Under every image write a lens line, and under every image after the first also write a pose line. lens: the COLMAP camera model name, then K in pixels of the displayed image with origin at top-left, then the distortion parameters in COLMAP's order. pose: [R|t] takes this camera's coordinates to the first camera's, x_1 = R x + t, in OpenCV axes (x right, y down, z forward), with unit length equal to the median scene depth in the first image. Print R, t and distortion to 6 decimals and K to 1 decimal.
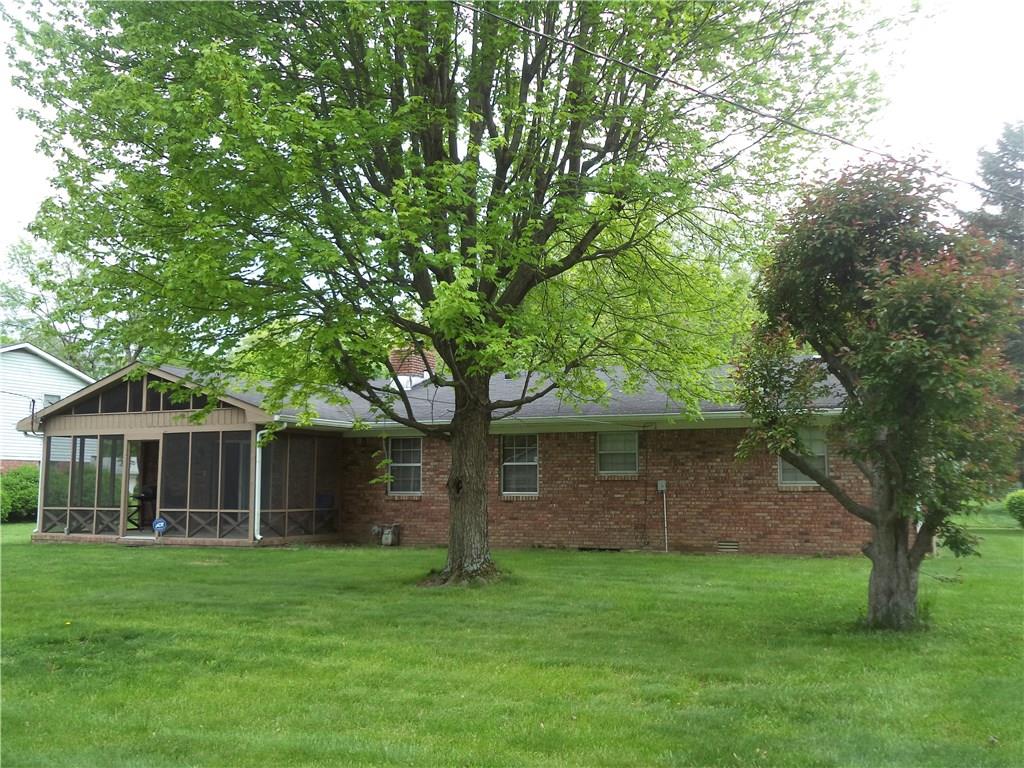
lens RADIAL K [[884.6, 0, 509.8], [0, 884.6, 379.5], [0, 0, 1]] dist [-0.059772, 0.002669]
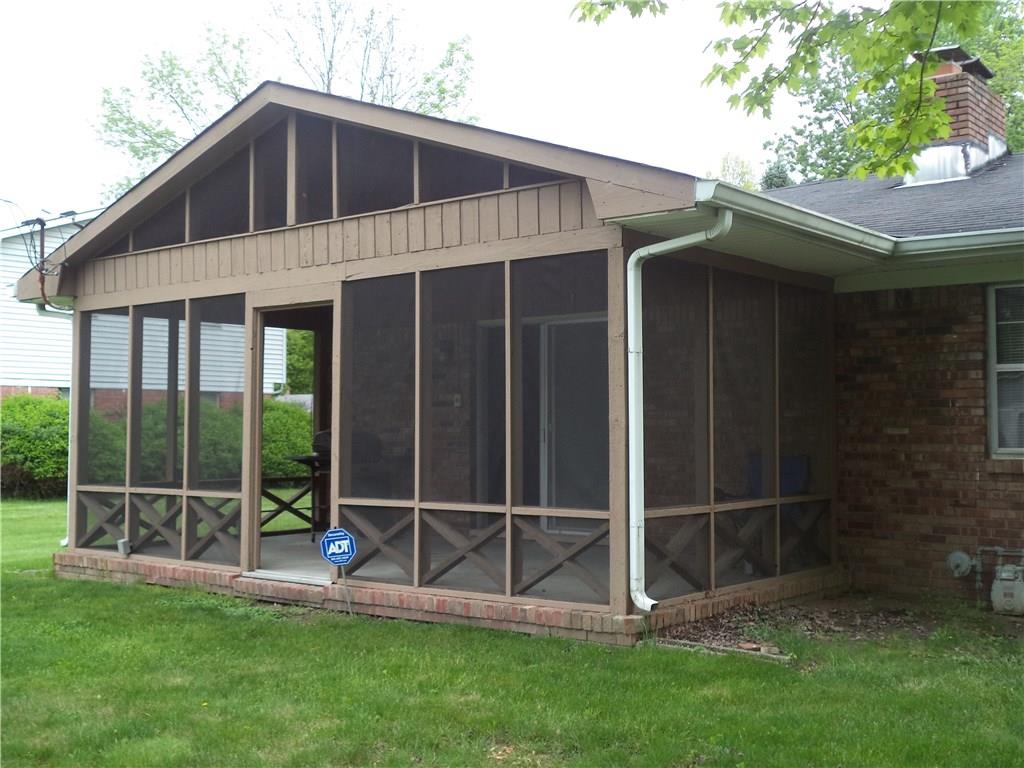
lens RADIAL K [[1195.0, 0, 512.3], [0, 1195.0, 385.0], [0, 0, 1]] dist [0.001714, 0.000000]
pose [[0.961752, -0.008002, -0.273806, -0.200758], [0.030616, 0.996450, 0.078417, 0.066999], [0.272206, -0.083800, 0.958583, 0.558800]]
